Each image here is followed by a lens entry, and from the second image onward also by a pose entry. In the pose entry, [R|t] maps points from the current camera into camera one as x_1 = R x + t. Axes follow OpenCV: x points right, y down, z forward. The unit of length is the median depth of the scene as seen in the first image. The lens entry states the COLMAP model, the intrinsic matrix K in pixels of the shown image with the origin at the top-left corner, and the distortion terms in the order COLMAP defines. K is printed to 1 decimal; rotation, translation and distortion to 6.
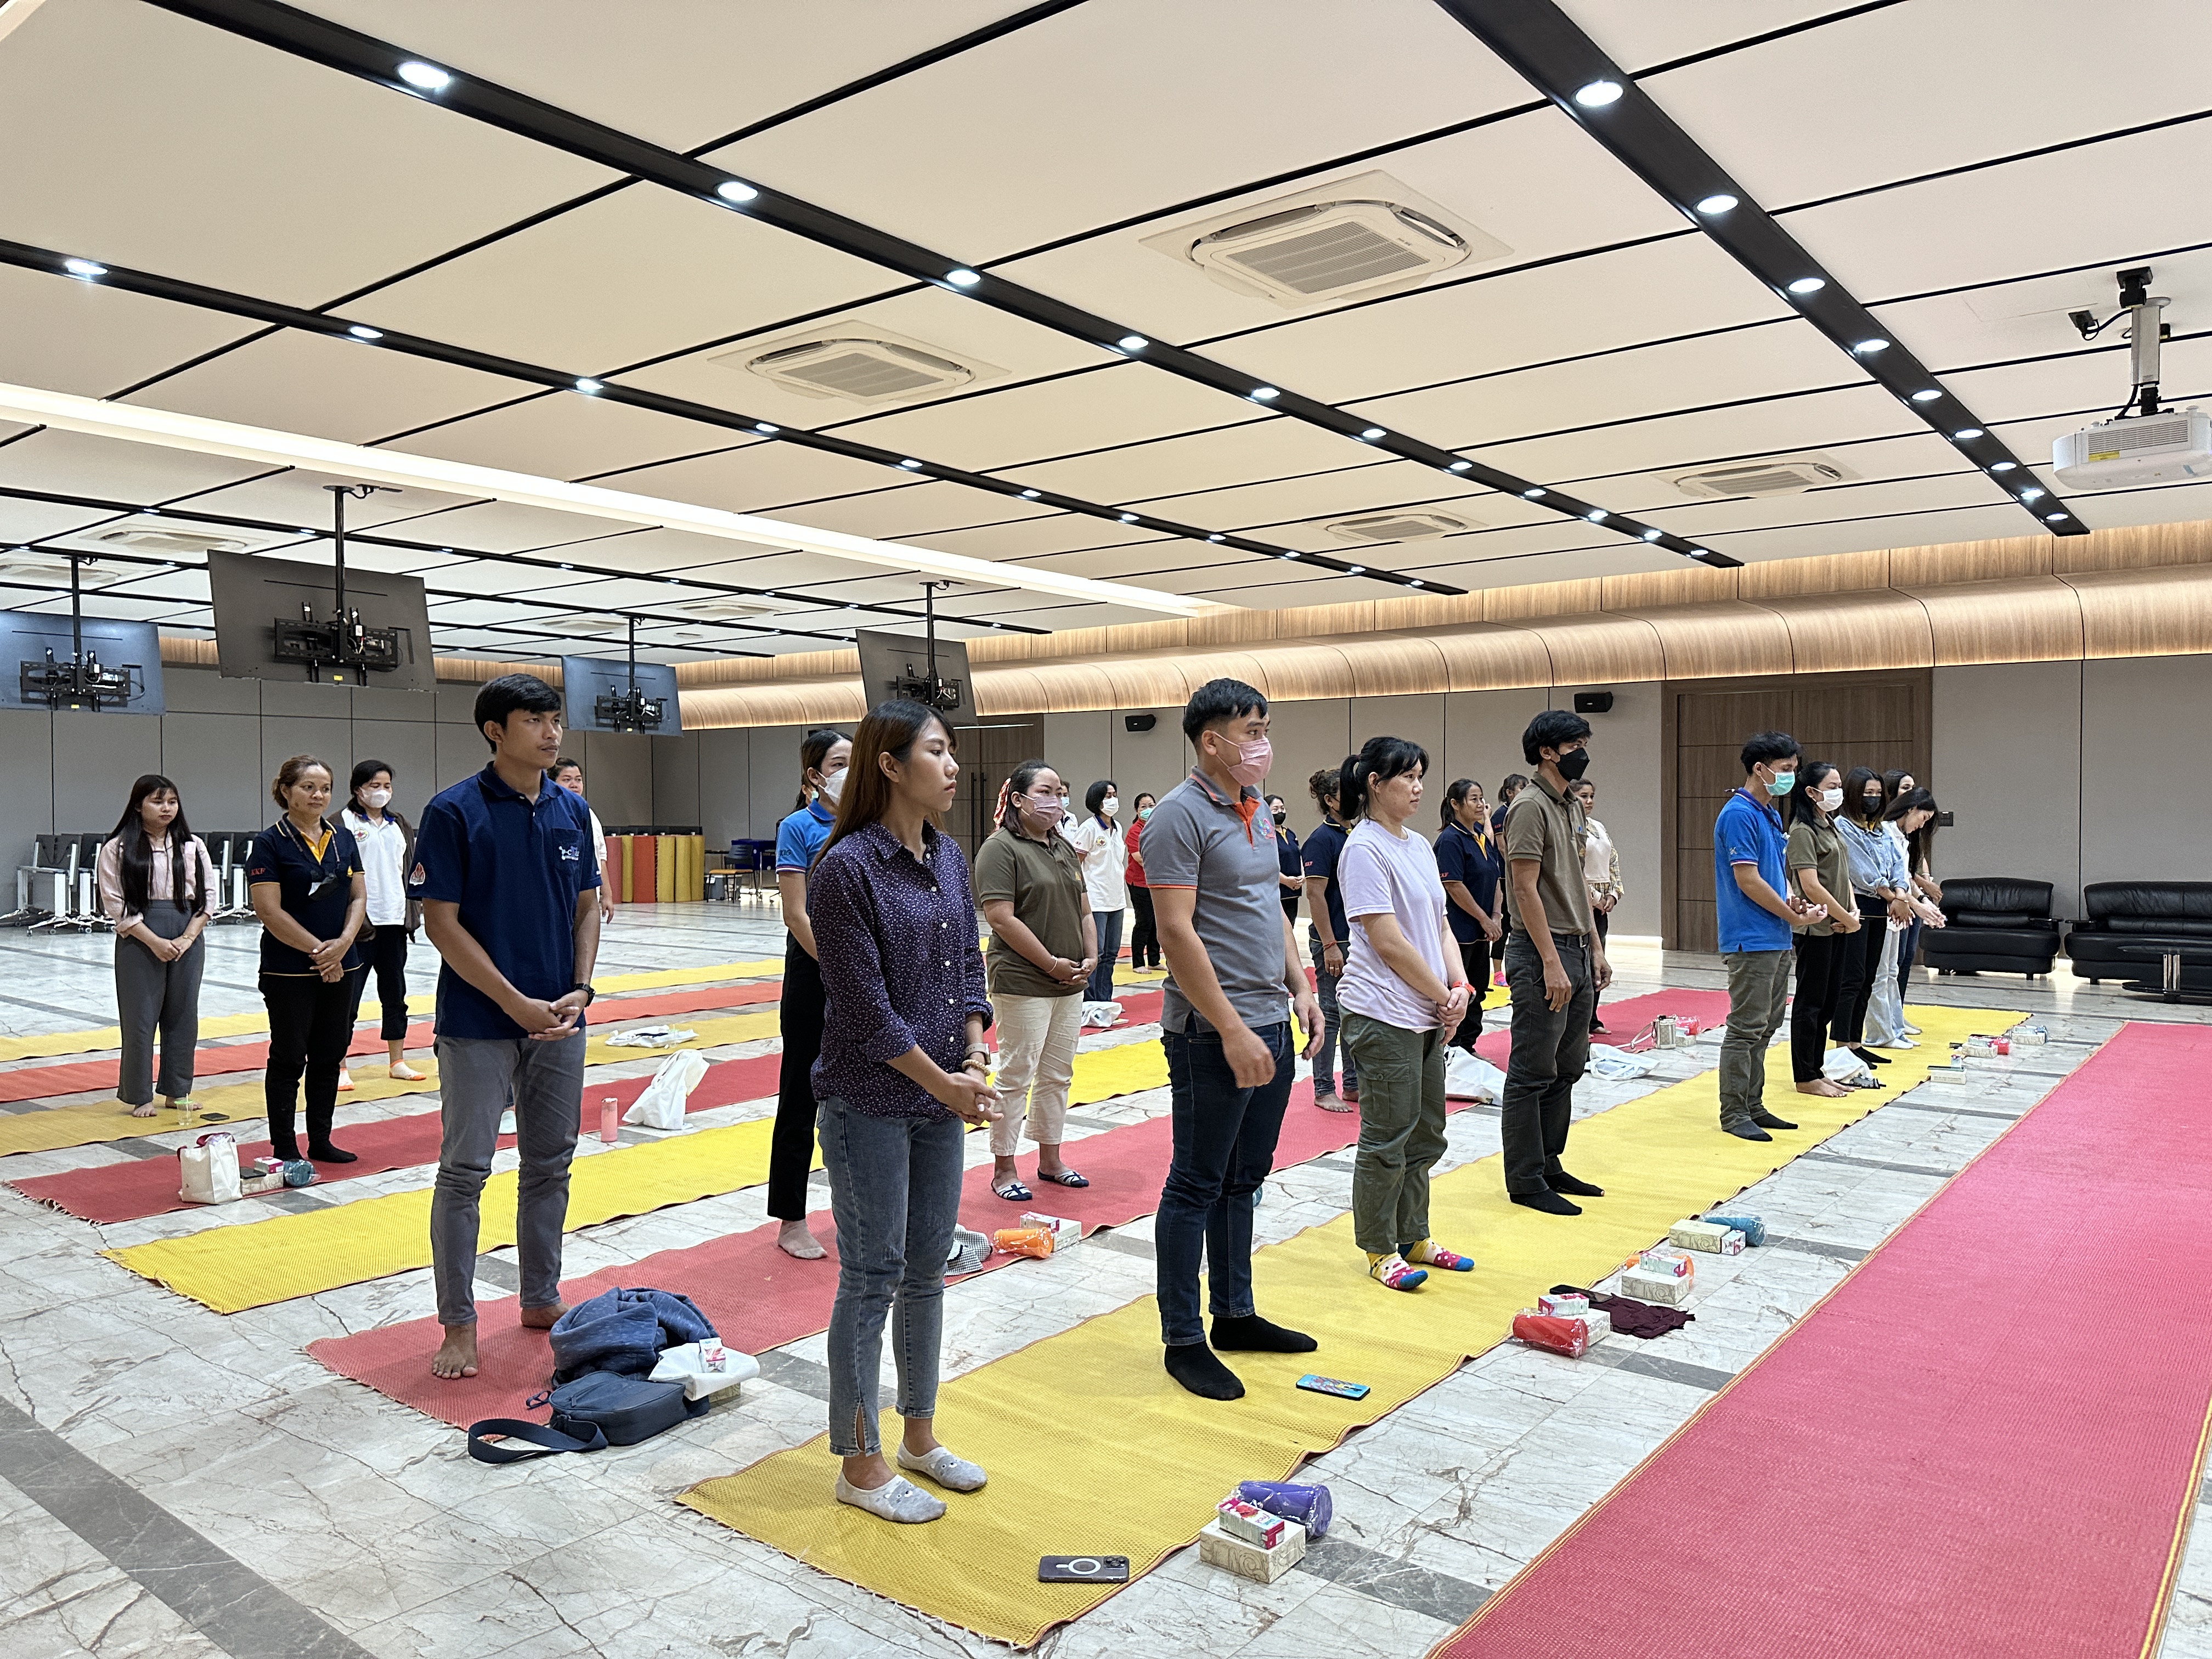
lens RADIAL K [[1564.9, 0, 1097.5], [0, 1564.9, 785.4], [0, 0, 1]] dist [-0.010903, -0.010540]
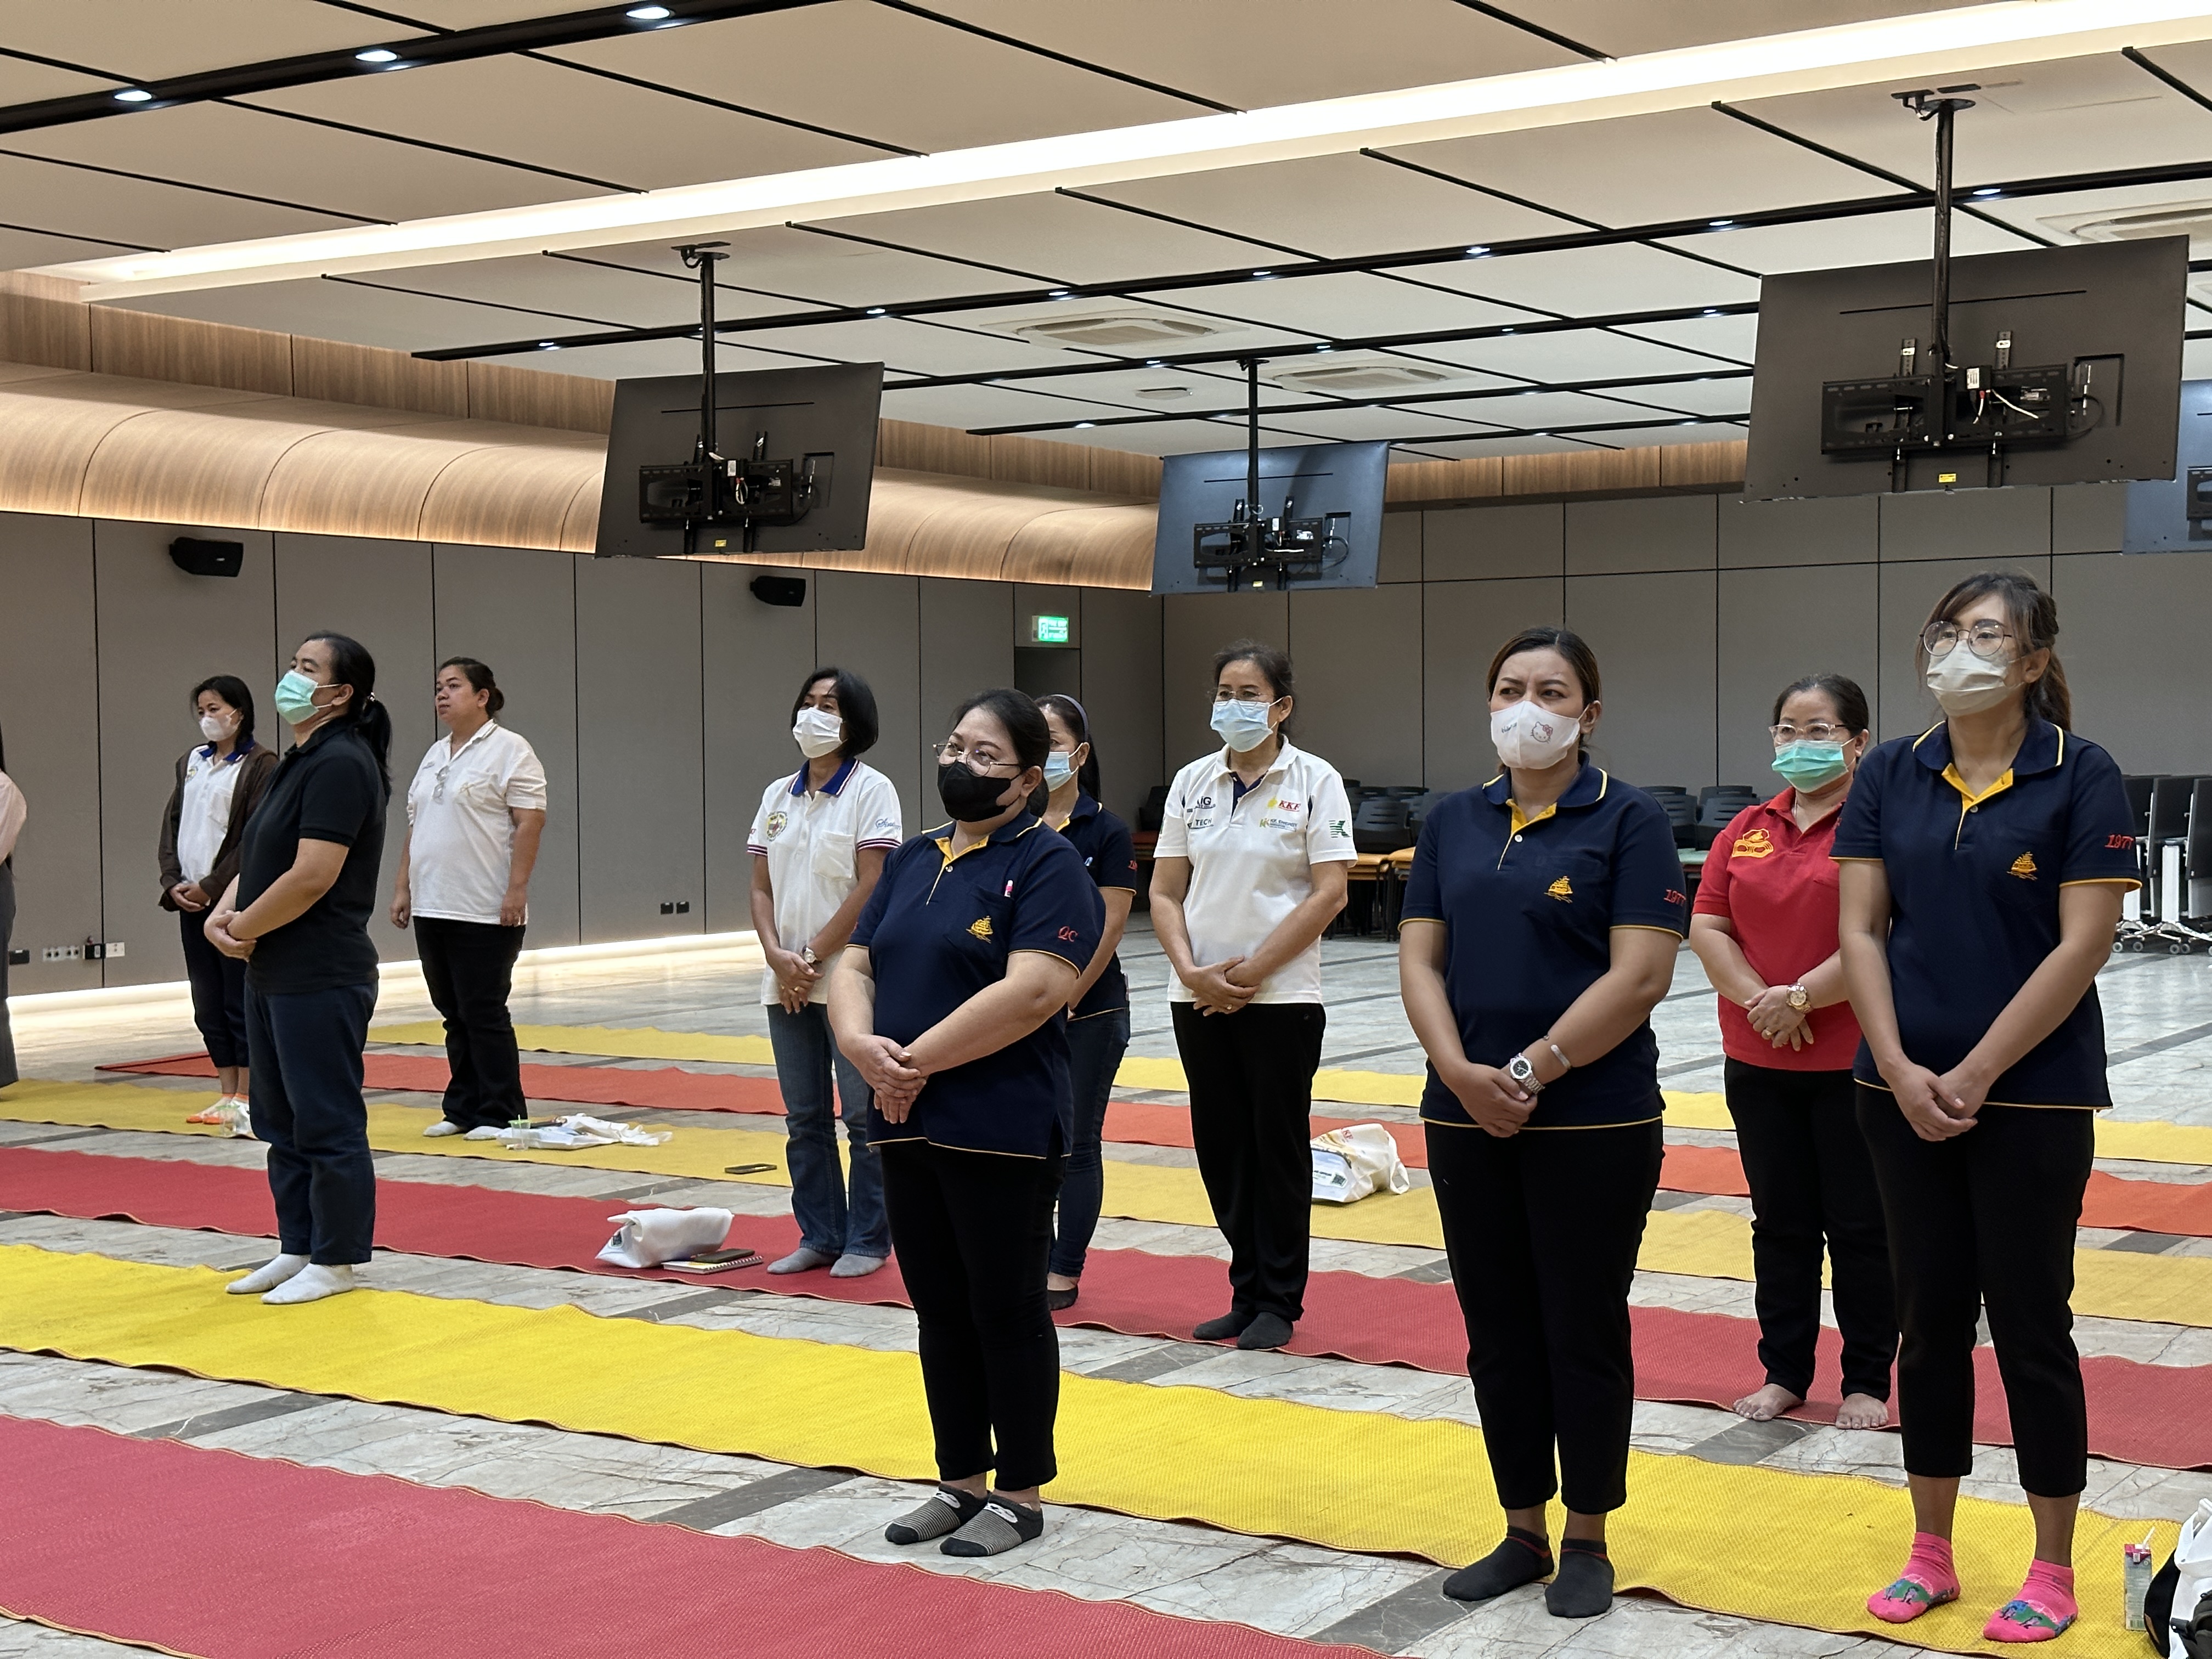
lens RADIAL K [[3068.1, 0, 1107.3], [0, 3068.1, 839.0], [0, 0, 1]] dist [0.064651, 0.000000]
pose [[0.078734, 0.032191, -0.996376, 0.782008], [0.020573, 0.999213, 0.033908, 0.015132], [0.996683, -0.023168, 0.078009, 0.987084]]
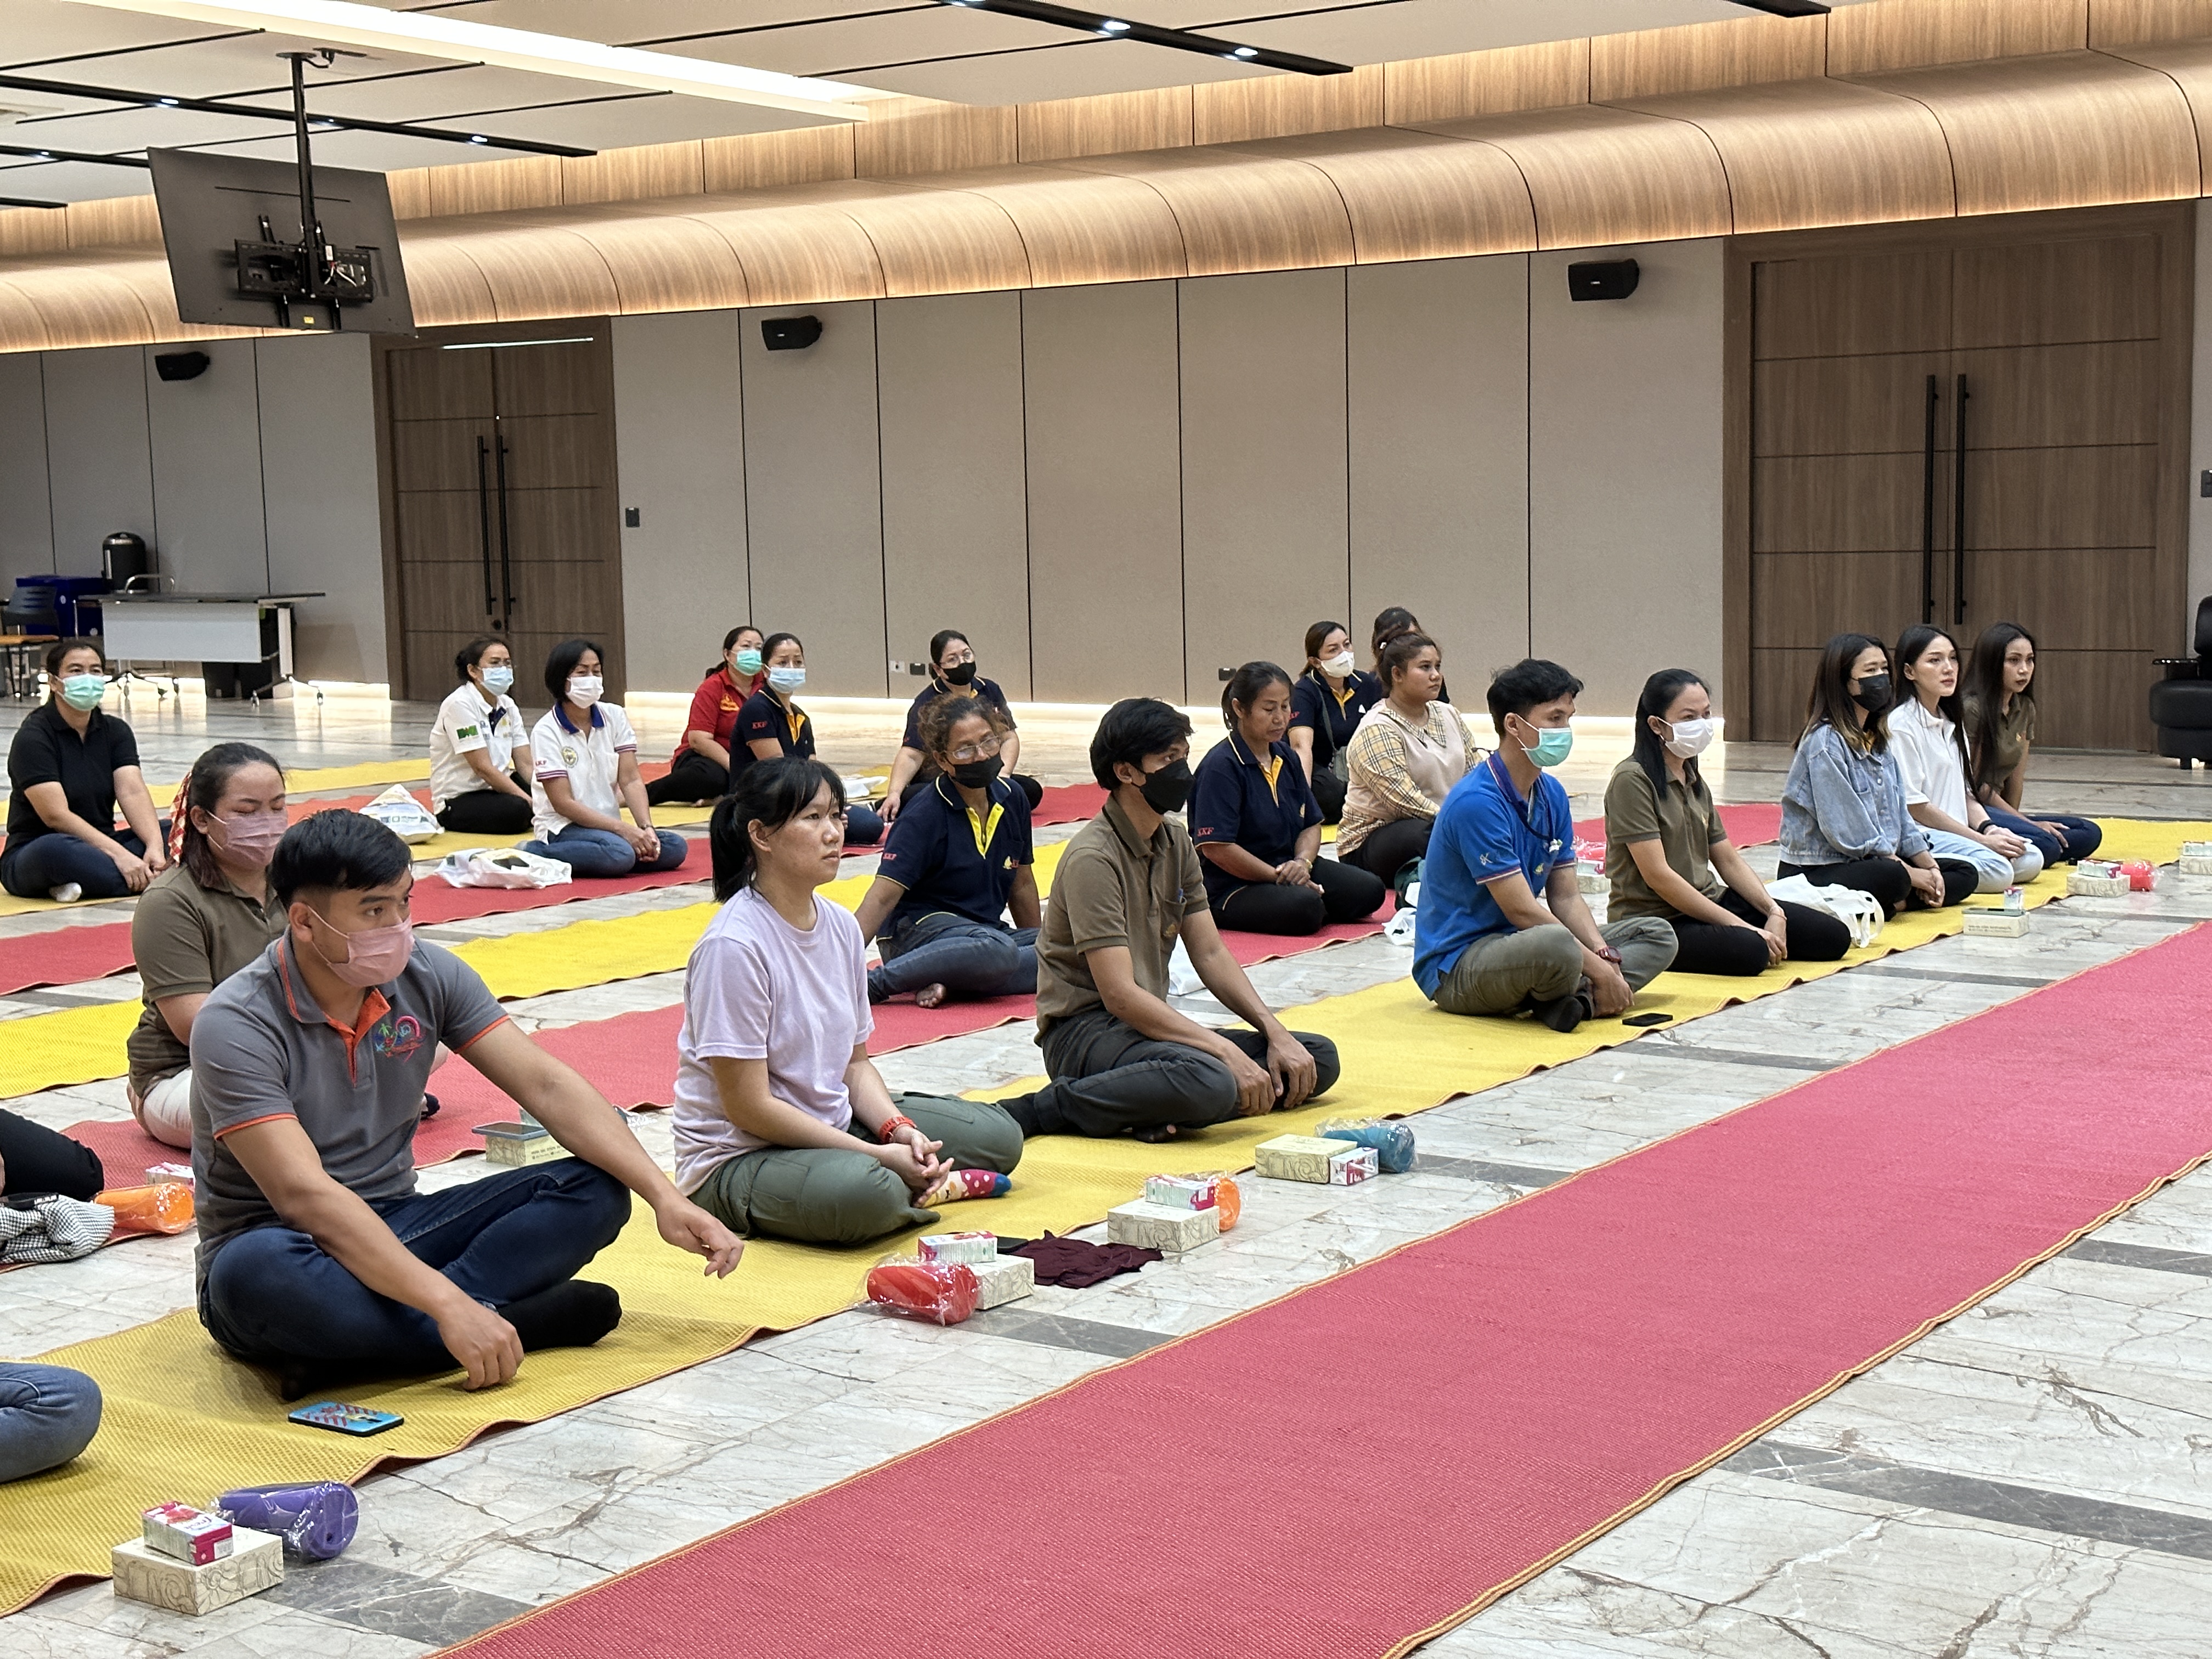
lens RADIAL K [[3068.1, 0, 1106.8], [0, 3068.1, 824.2], [0, 0, 1]] dist [0.064651, 0.000000]
pose [[0.996506, -0.025749, 0.079453, 0.065729], [0.016355, 0.993034, 0.116690, 0.006264], [-0.081904, -0.114982, 0.989985, -0.046229]]
